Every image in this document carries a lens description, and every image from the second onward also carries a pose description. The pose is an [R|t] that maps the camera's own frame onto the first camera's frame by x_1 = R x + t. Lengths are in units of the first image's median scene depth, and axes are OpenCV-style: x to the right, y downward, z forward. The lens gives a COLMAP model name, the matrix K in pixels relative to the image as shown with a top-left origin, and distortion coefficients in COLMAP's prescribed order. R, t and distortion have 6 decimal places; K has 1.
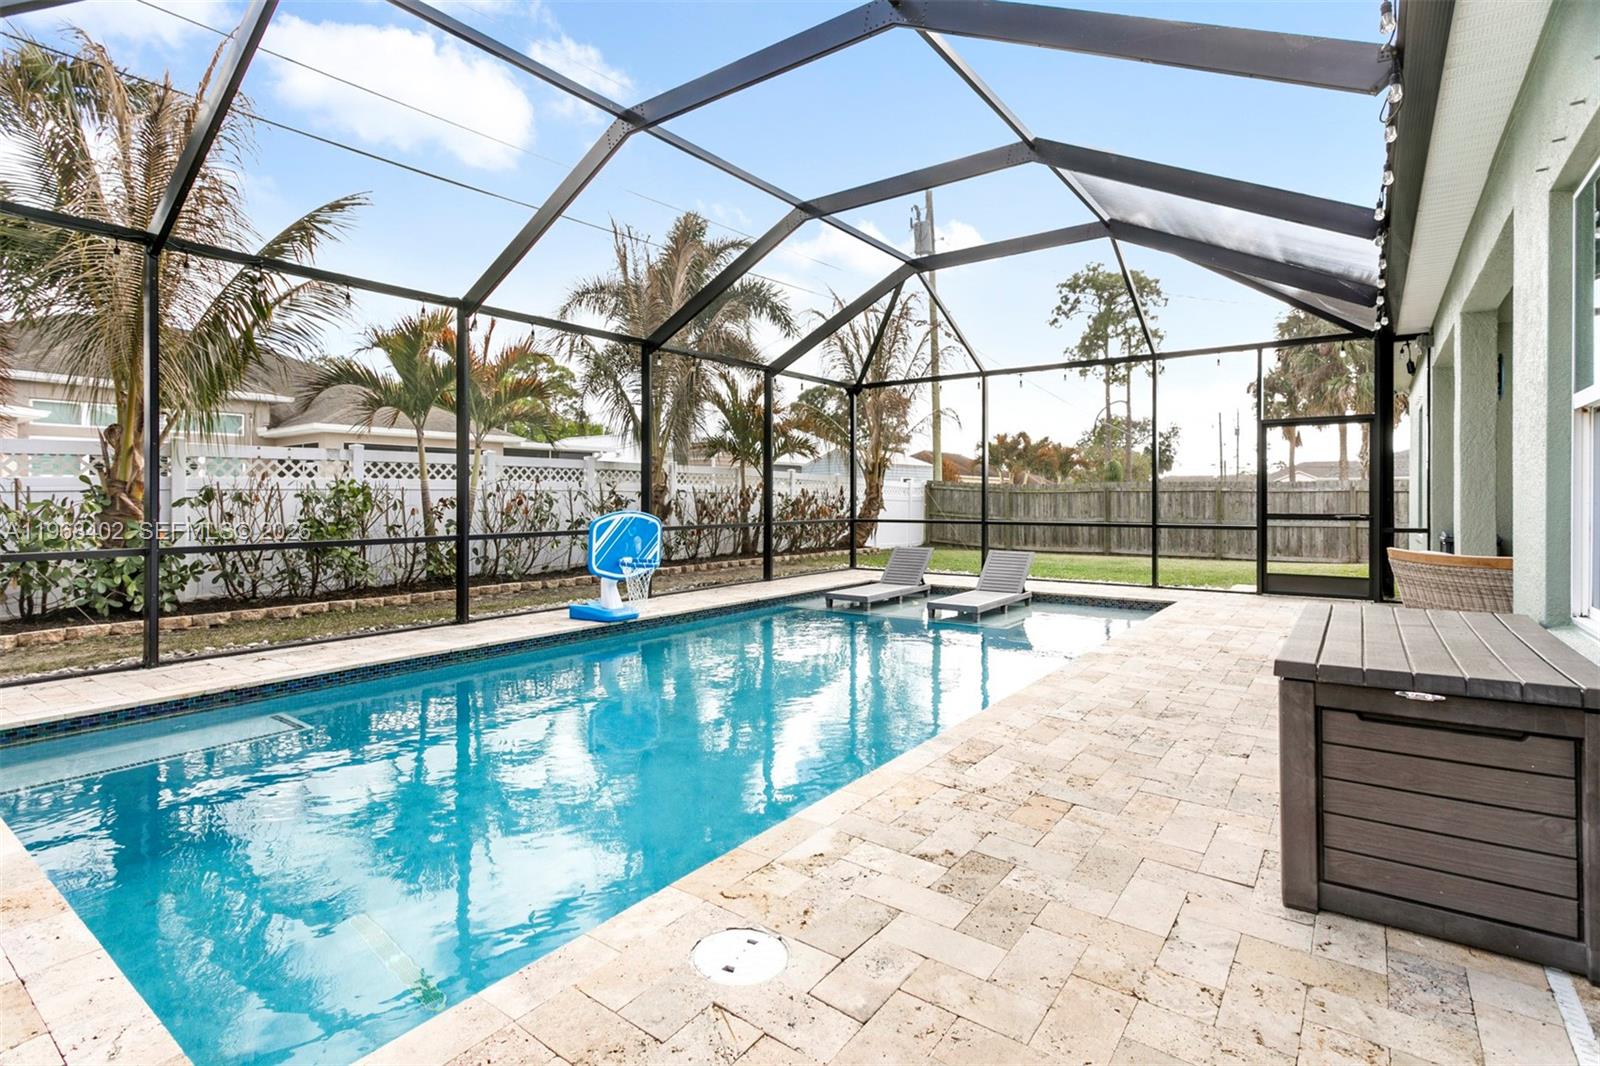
lens RADIAL K [[767.4, 0, 801.1], [0, 767.4, 502.5], [0, 0, 1]] dist [0.000451, 0.000363]
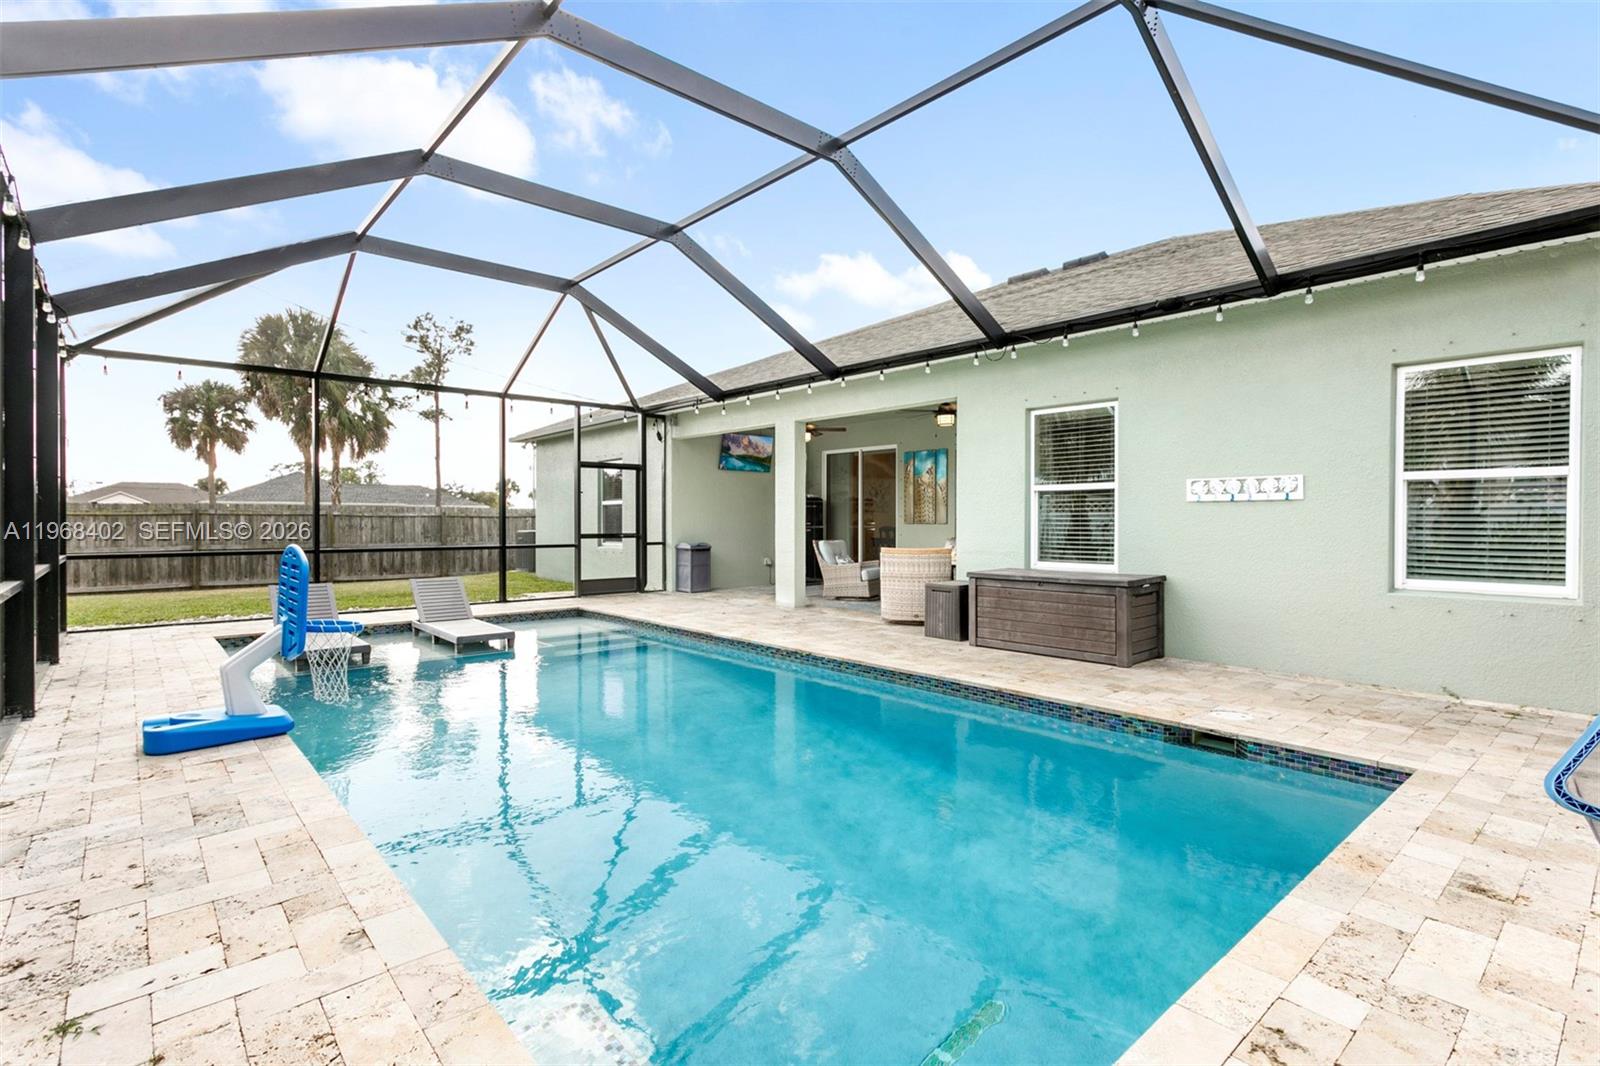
lens RADIAL K [[767.4, 0, 802.1], [0, 767.4, 524.6], [0, 0, 1]] dist [0.000451, 0.000363]
pose [[0.207760, -0.003583, 0.978173, -0.317295], [0.004415, 0.999987, 0.002725, -0.002117], [-0.978170, 0.003752, 0.207773, 0.192298]]
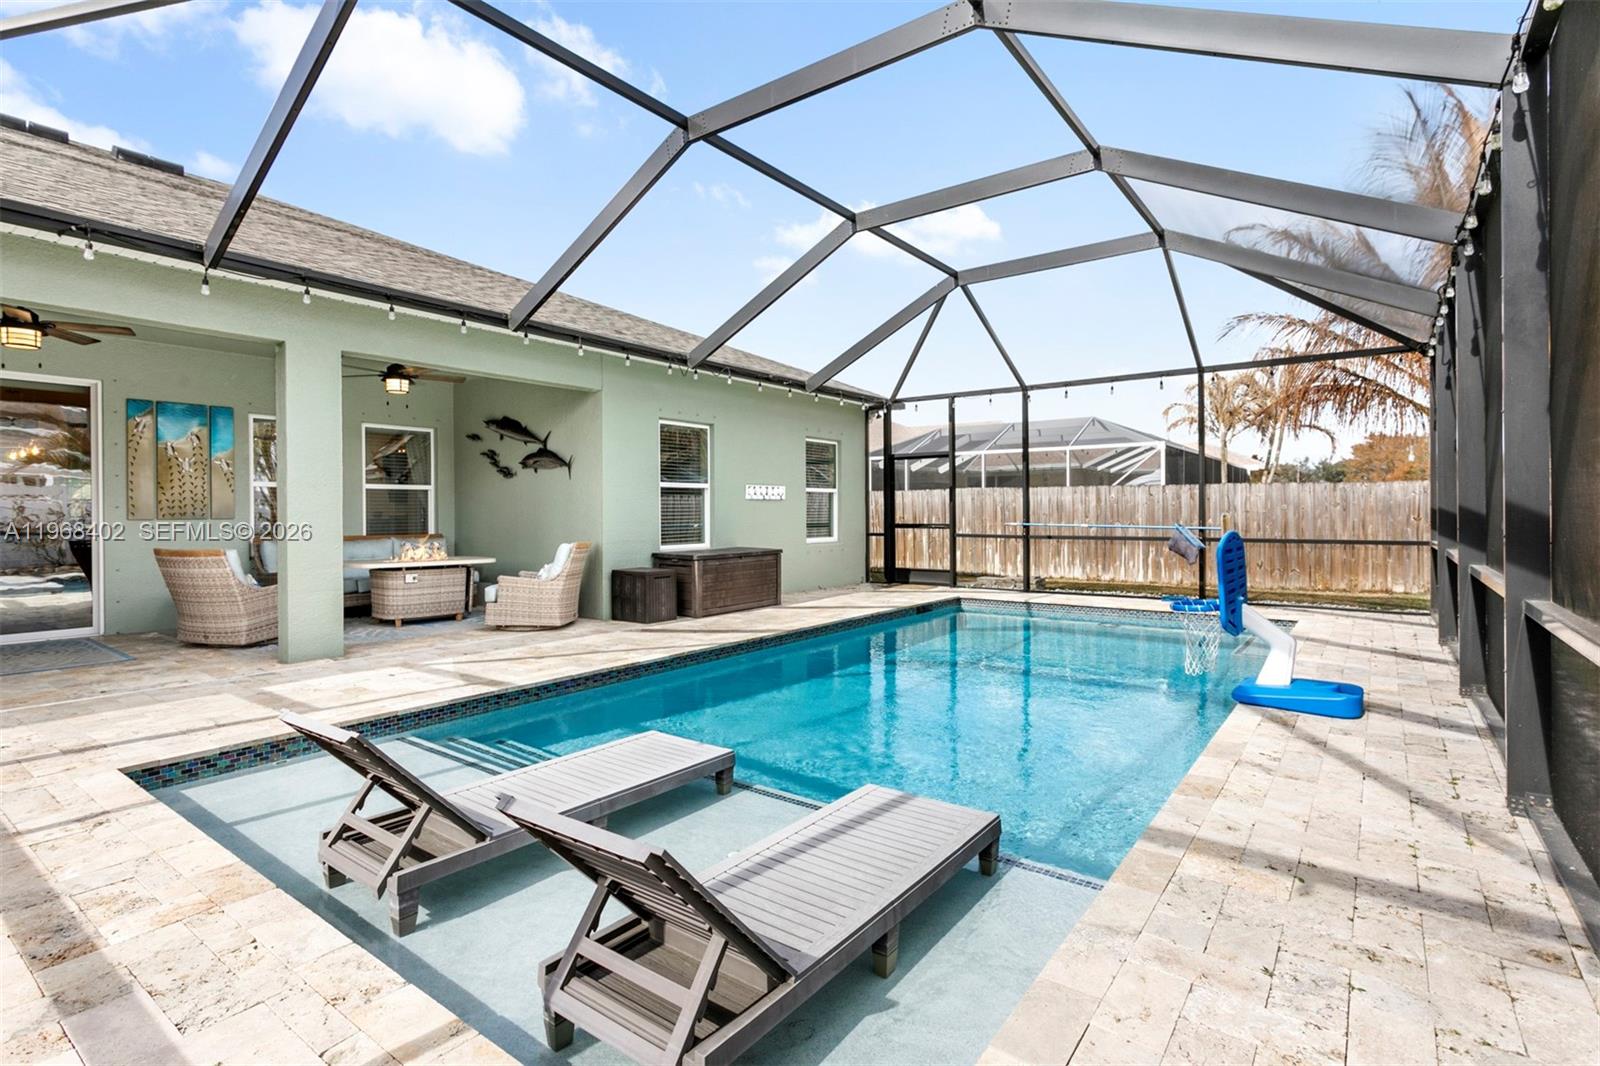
lens RADIAL K [[767.4, 0, 805.4], [0, 767.4, 520.4], [0, 0, 1]] dist [0.000451, 0.000363]
pose [[-0.999917, 0.007324, 0.010585, 0.037799], [0.007491, 0.999846, 0.015839, -0.004389], [-0.010468, 0.015917, -0.999819, 0.680207]]
